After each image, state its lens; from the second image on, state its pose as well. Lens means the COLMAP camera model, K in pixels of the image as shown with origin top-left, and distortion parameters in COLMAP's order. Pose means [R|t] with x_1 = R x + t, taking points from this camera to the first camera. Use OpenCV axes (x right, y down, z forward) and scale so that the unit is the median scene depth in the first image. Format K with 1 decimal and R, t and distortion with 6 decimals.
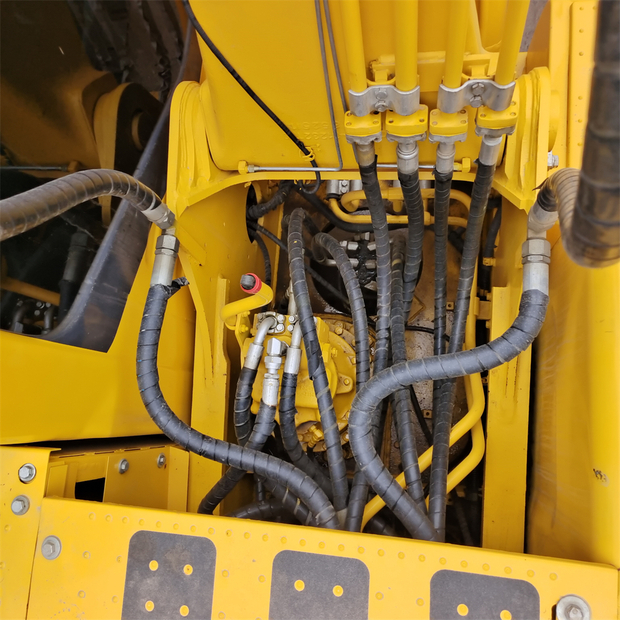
lens RADIAL K [[561.9, 0, 310.4], [0, 561.9, 309.8], [0, 0, 1]] dist [0.041284, -0.017128]
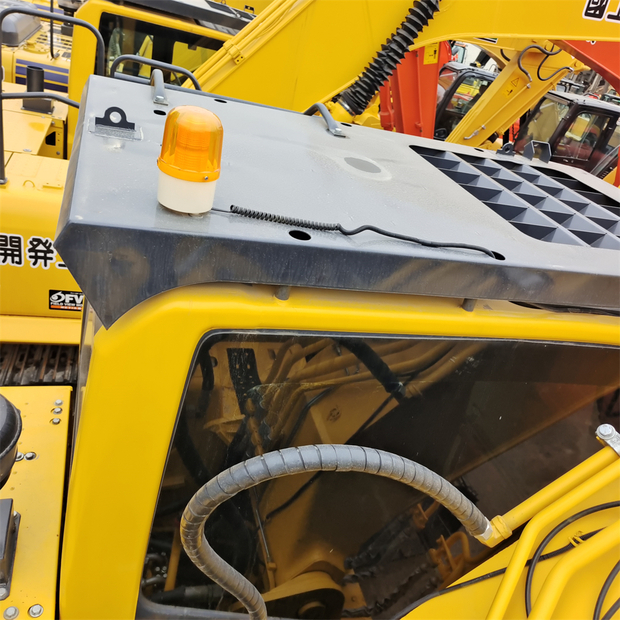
lens RADIAL K [[561.9, 0, 311.9], [0, 561.9, 310.3], [0, 0, 1]] dist [0.041284, -0.017128]
pose [[0.309638, 0.692066, -0.652050, 0.075837], [-0.943490, 0.138433, -0.301104, -0.019459], [-0.118118, 0.708436, 0.695821, -0.402371]]
